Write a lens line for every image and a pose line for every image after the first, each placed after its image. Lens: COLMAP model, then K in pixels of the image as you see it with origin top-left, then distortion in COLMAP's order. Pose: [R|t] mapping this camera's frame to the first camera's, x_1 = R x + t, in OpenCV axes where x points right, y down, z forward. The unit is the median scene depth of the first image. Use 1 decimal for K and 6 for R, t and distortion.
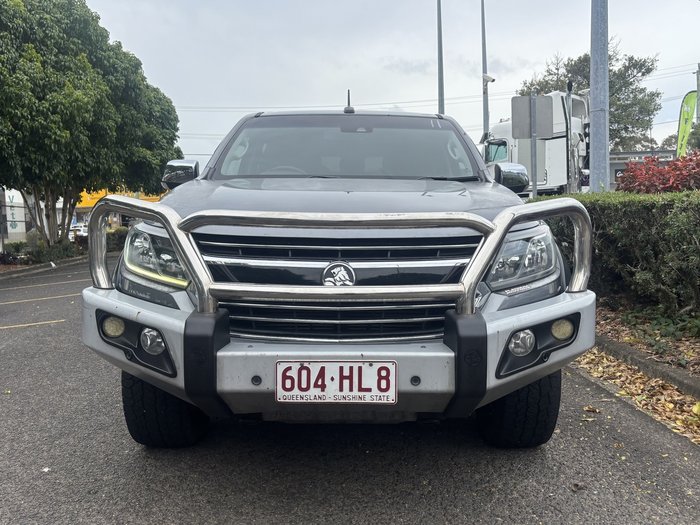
lens RADIAL K [[710.7, 0, 369.9], [0, 710.7, 262.1], [0, 0, 1]] dist [0.049642, -0.018633]
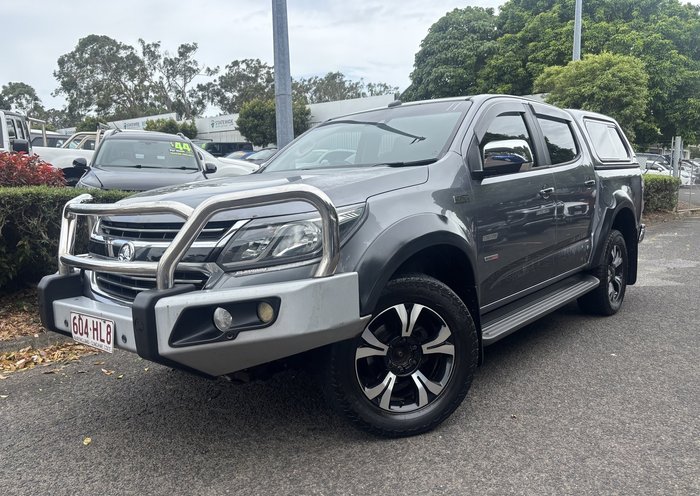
lens RADIAL K [[606.0, 0, 399.1], [0, 606.0, 294.2], [0, 0, 1]] dist [0.003455, 0.002310]
pose [[0.775784, 0.087058, -0.624963, 1.047404], [-0.030192, 0.994424, 0.101045, -0.031388], [0.630275, -0.059520, 0.774087, 0.466199]]
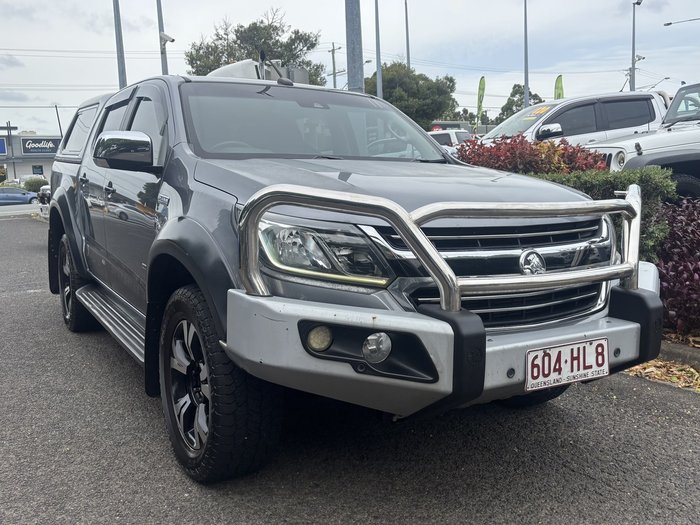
lens RADIAL K [[710.7, 0, 369.9], [0, 710.7, 262.1], [0, 0, 1]] dist [0.049642, -0.018633]
pose [[0.856325, -0.068403, 0.511888, -0.789527], [0.041967, 0.997128, 0.063040, -0.057342], [-0.514730, -0.032501, 0.856736, 0.240723]]
